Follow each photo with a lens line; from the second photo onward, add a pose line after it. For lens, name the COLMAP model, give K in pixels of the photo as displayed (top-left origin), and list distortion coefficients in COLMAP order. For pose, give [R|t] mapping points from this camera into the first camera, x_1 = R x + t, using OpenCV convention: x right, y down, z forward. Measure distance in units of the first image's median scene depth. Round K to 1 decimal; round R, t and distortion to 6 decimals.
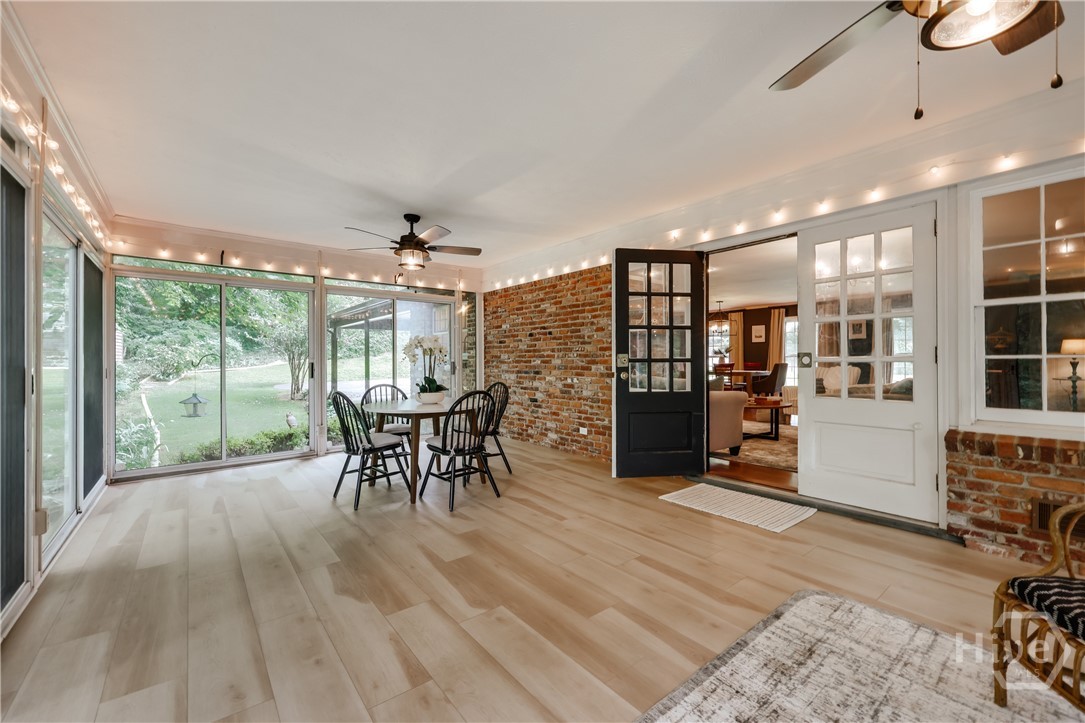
lens RADIAL K [[443.3, 0, 542.5], [0, 443.3, 361.5], [0, 0, 1]] dist [0.000786, 0.000202]
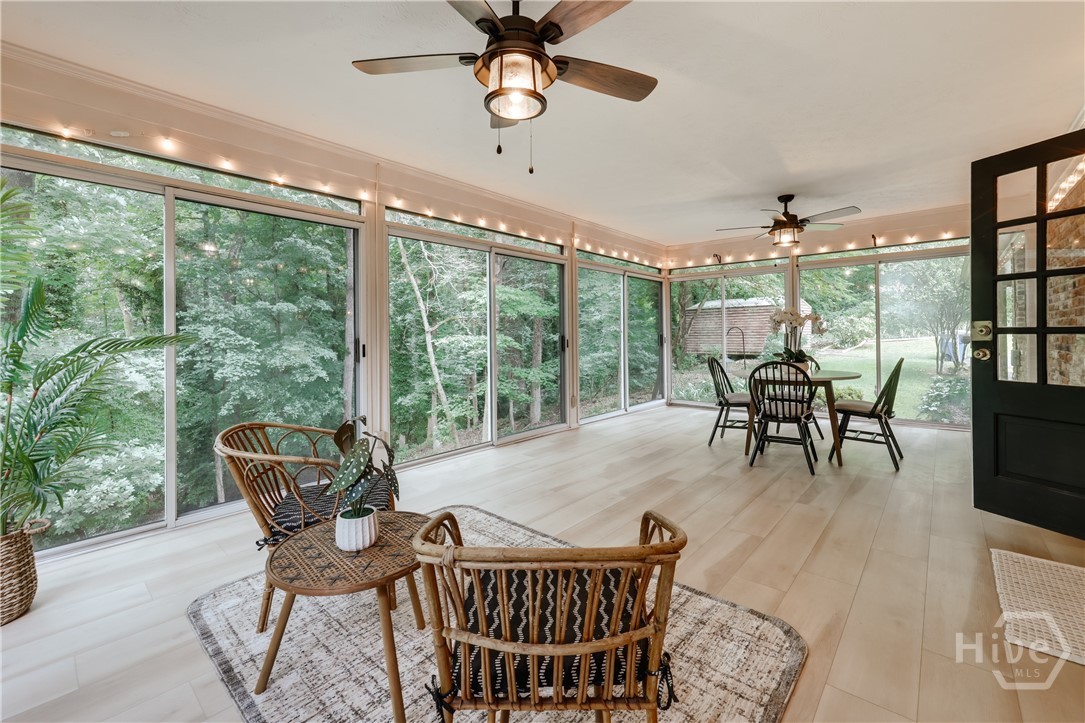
lens RADIAL K [[458.4, 0, 541.5], [0, 458.4, 337.9], [0, 0, 1]] dist [0.000645, 0.000026]
pose [[0.173984, 0.009656, -0.984701, 0.564507], [0.006219, 0.999921, 0.010904, -0.002681], [0.984729, -0.008022, 0.173910, 0.184729]]
